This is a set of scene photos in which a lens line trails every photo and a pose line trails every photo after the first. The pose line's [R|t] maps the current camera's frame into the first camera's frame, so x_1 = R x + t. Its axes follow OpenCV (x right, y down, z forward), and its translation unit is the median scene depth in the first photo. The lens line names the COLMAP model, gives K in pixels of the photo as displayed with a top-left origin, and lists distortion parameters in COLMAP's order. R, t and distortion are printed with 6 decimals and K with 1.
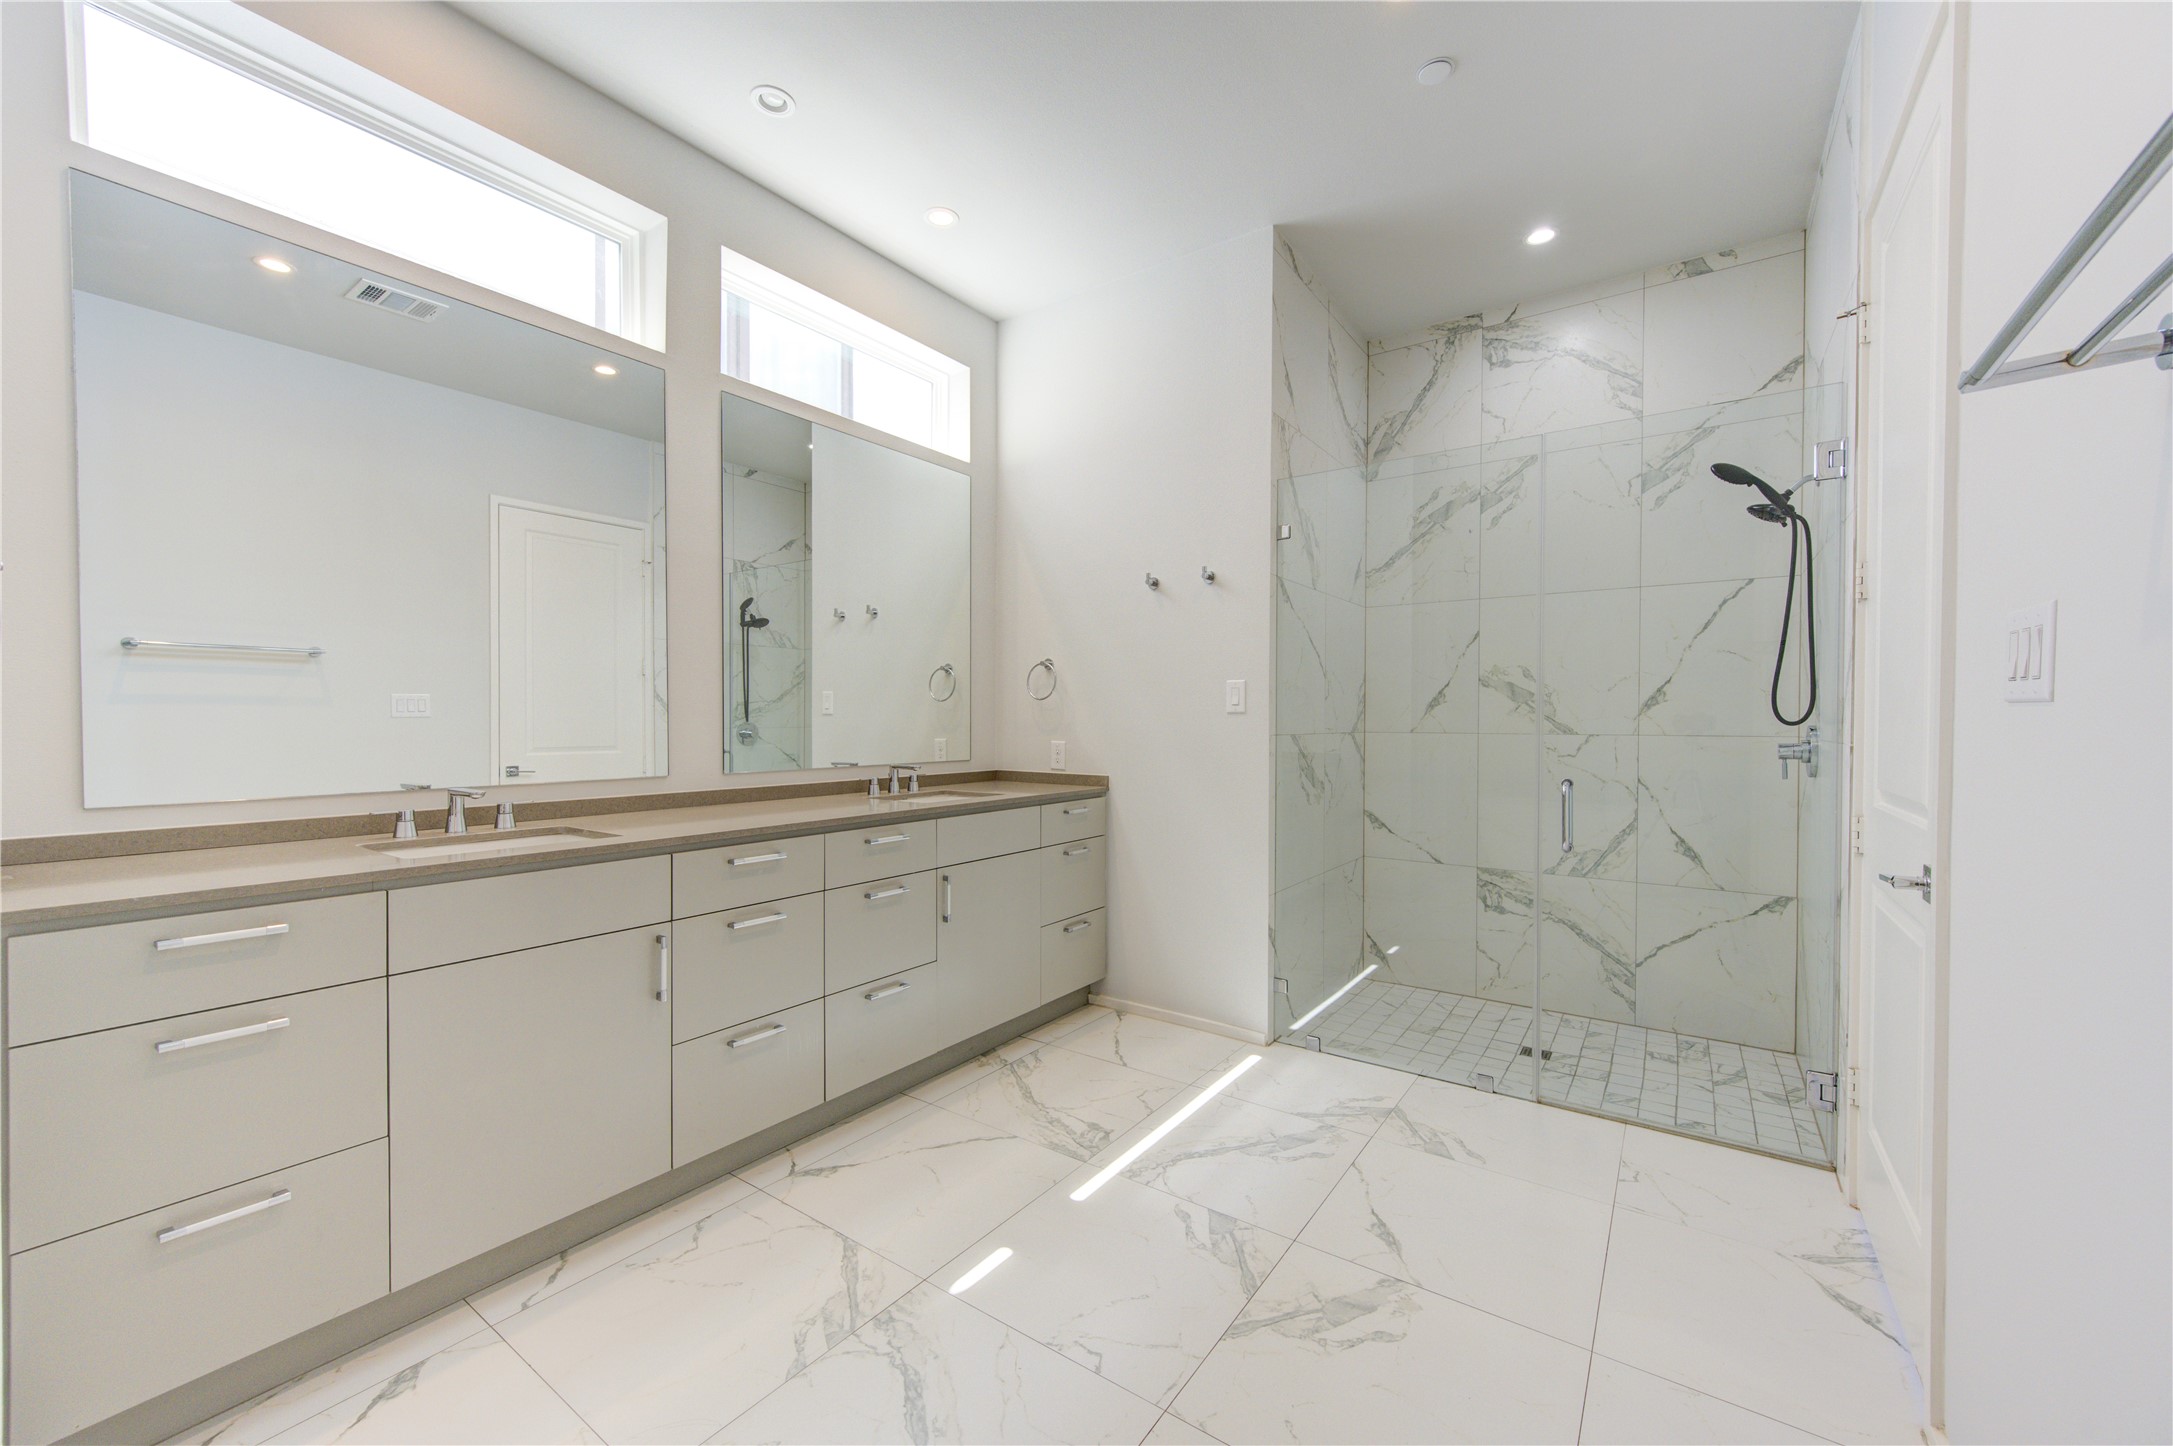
lens RADIAL K [[836.3, 0, 1103.6], [0, 836.3, 725.4], [0, 0, 1]] dist [0.000404, 0.000017]
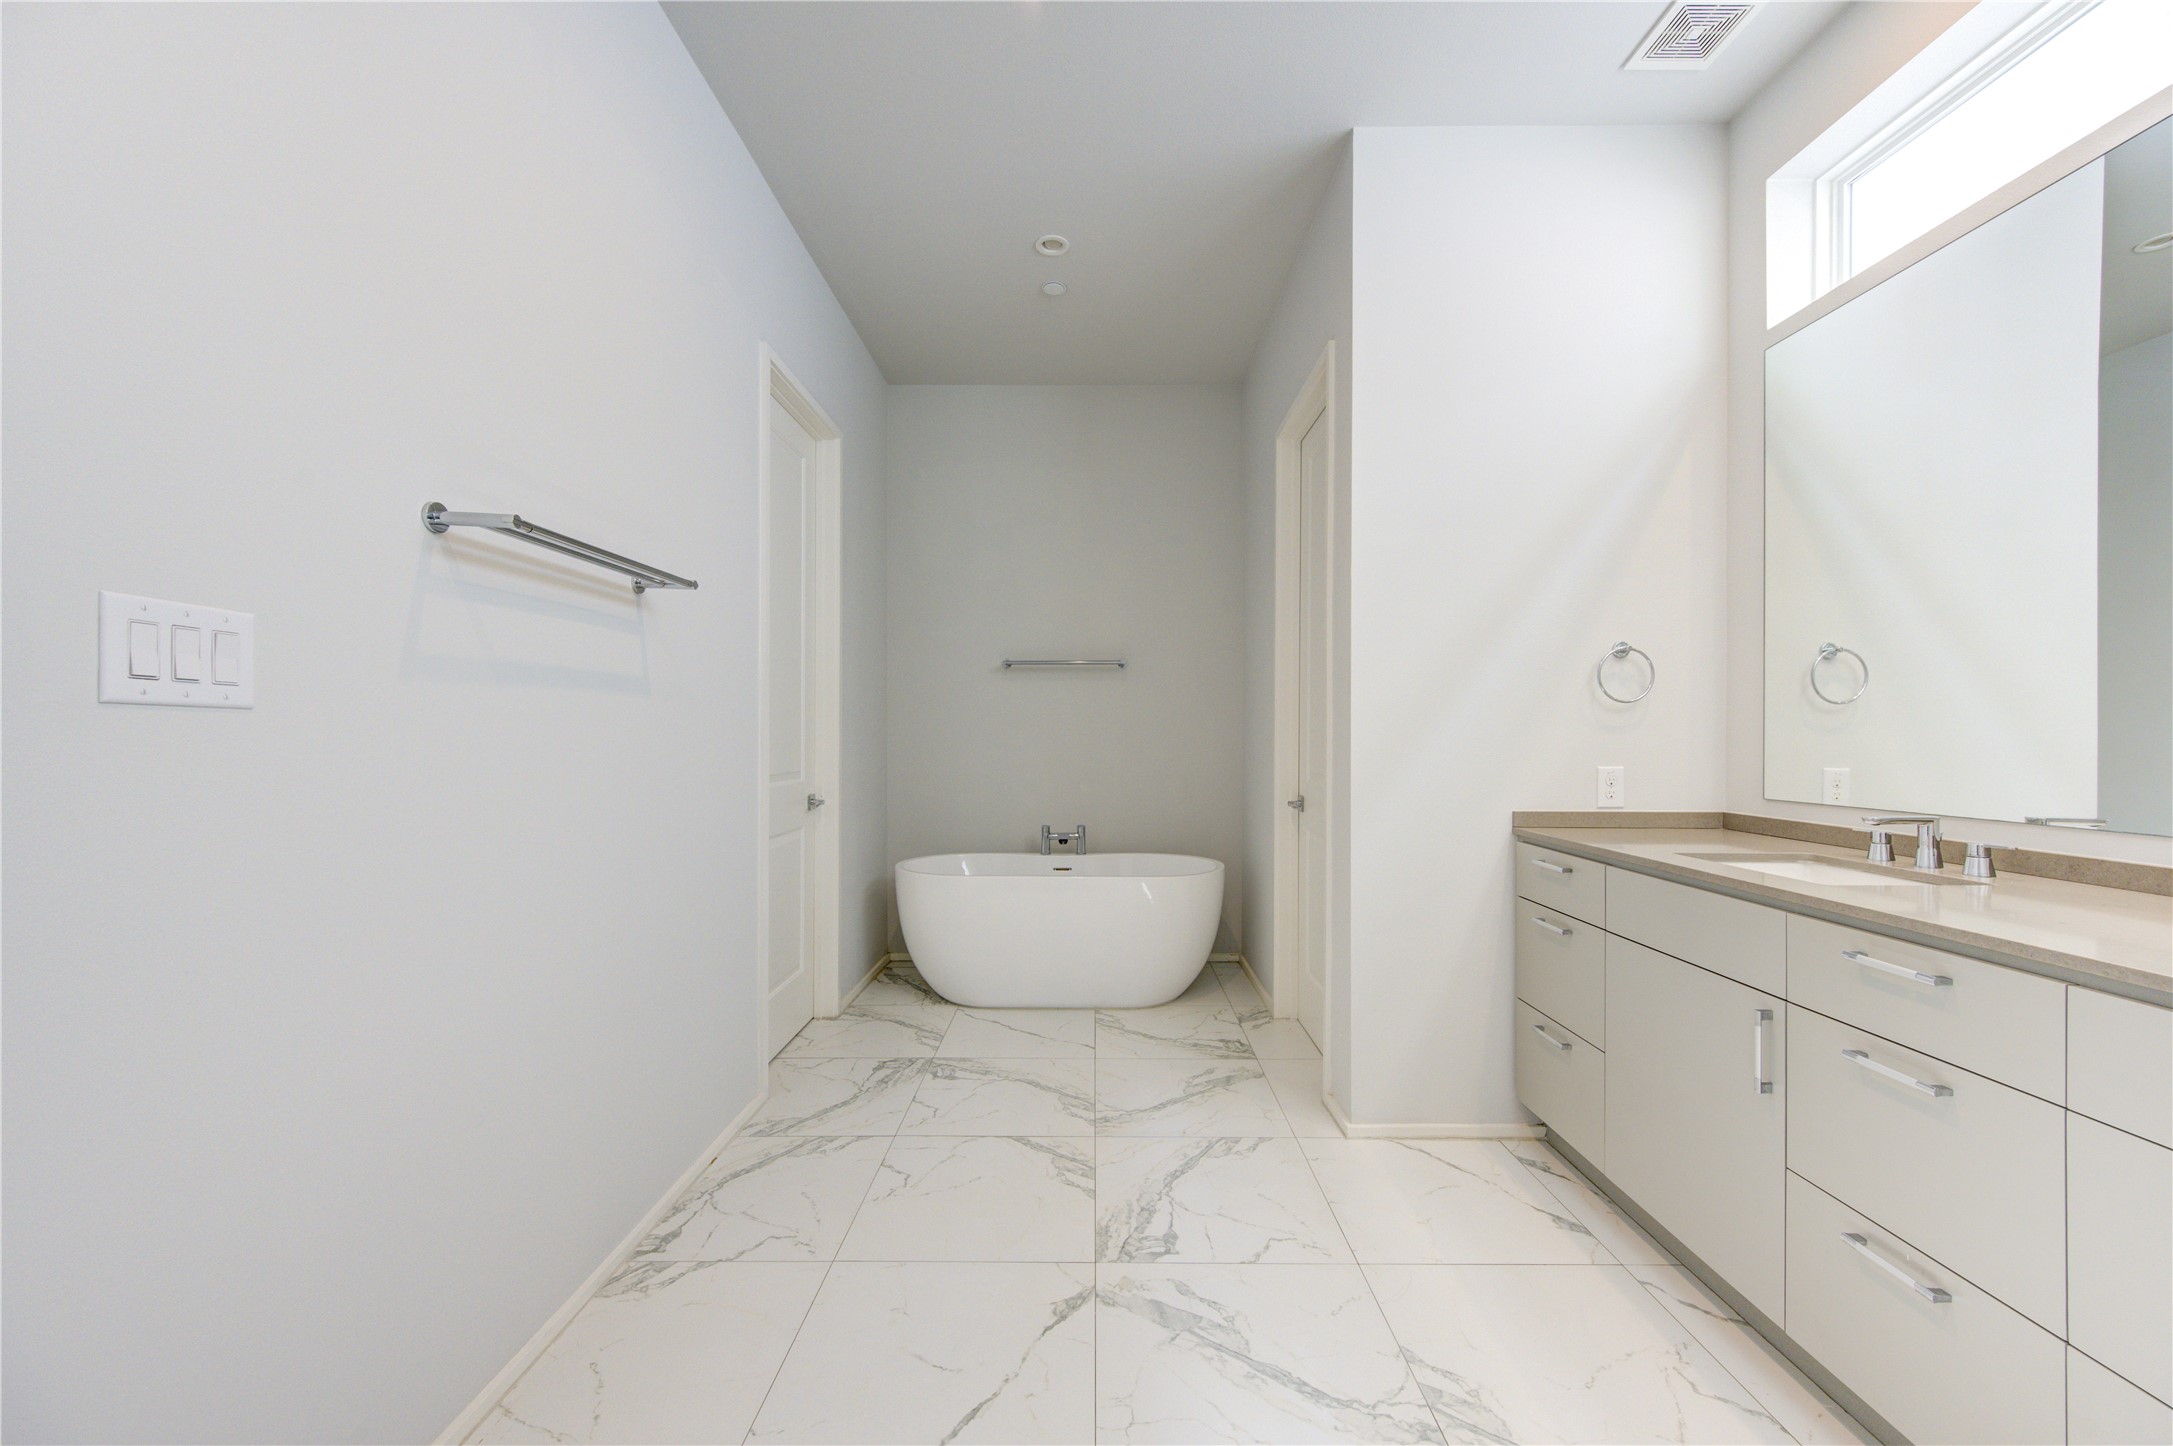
lens RADIAL K [[848.4, 0, 1084.9], [0, 848.4, 728.8], [0, 0, 1]] dist [0.001561, -0.000051]
pose [[-0.825403, 0.001120, -0.564542, 0.394797], [-0.000810, 0.999995, 0.003167, -0.015335], [0.564543, 0.003071, -0.825398, 1.139791]]
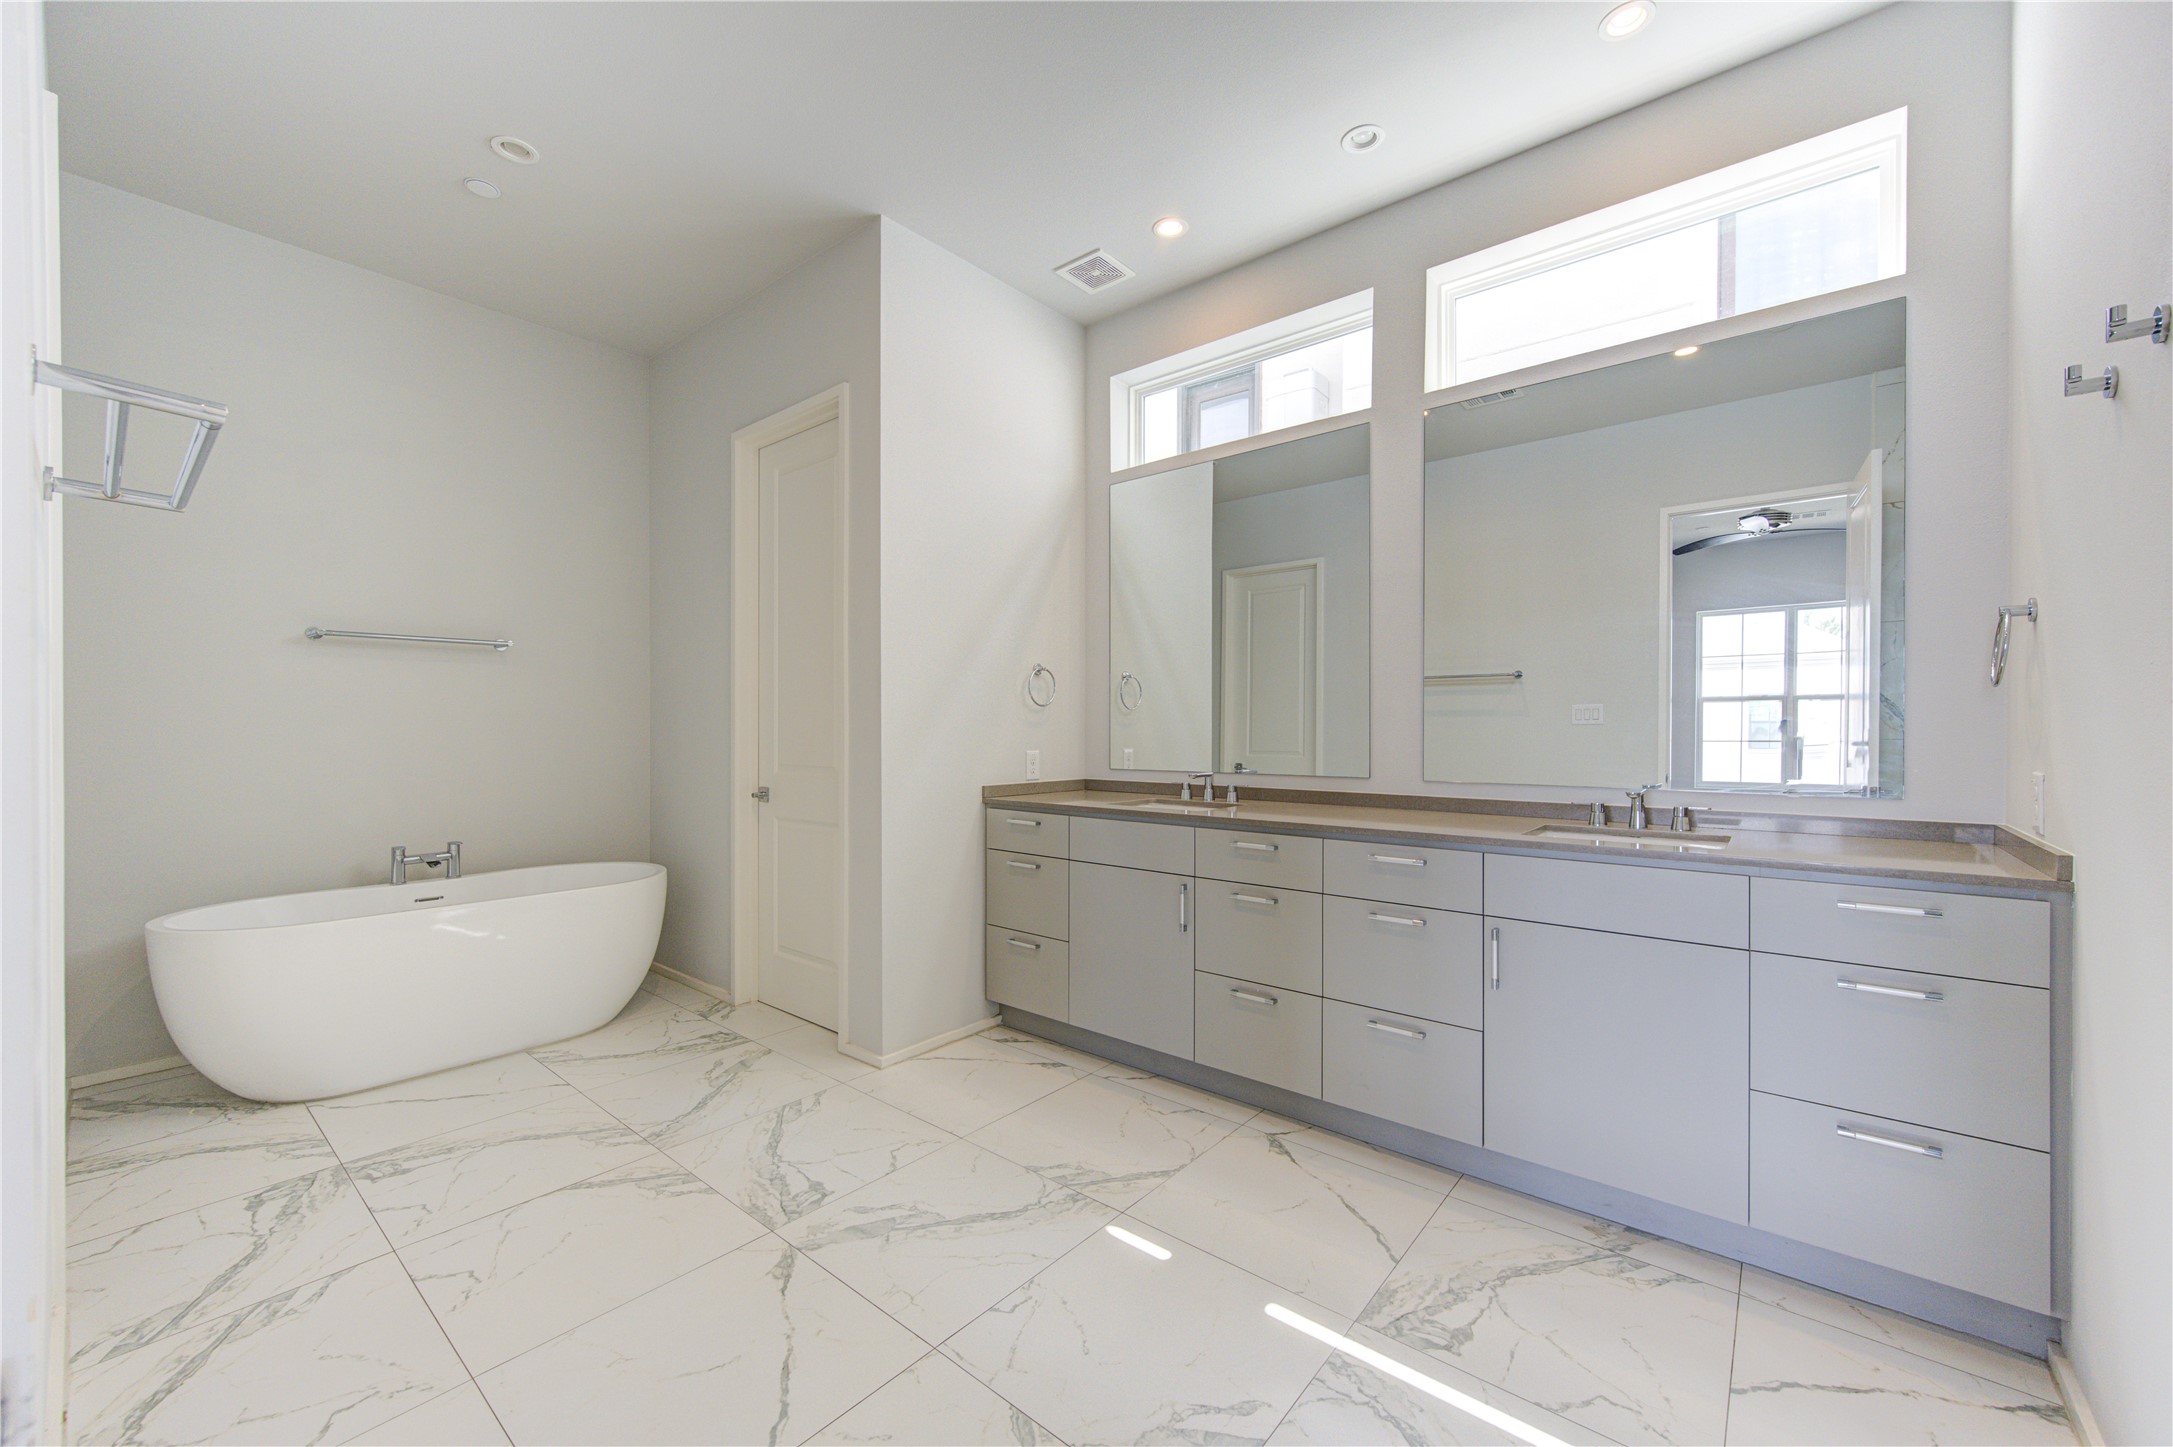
lens RADIAL K [[852.0, 0, 1094.2], [0, 852.0, 728.0], [0, 0, 1]] dist [0.000723, -0.000153]
pose [[-0.080200, 0.004120, -0.996770, 0.779034], [-0.005942, 0.999972, 0.004612, -0.013622], [0.996761, 0.006293, -0.080173, 0.845750]]
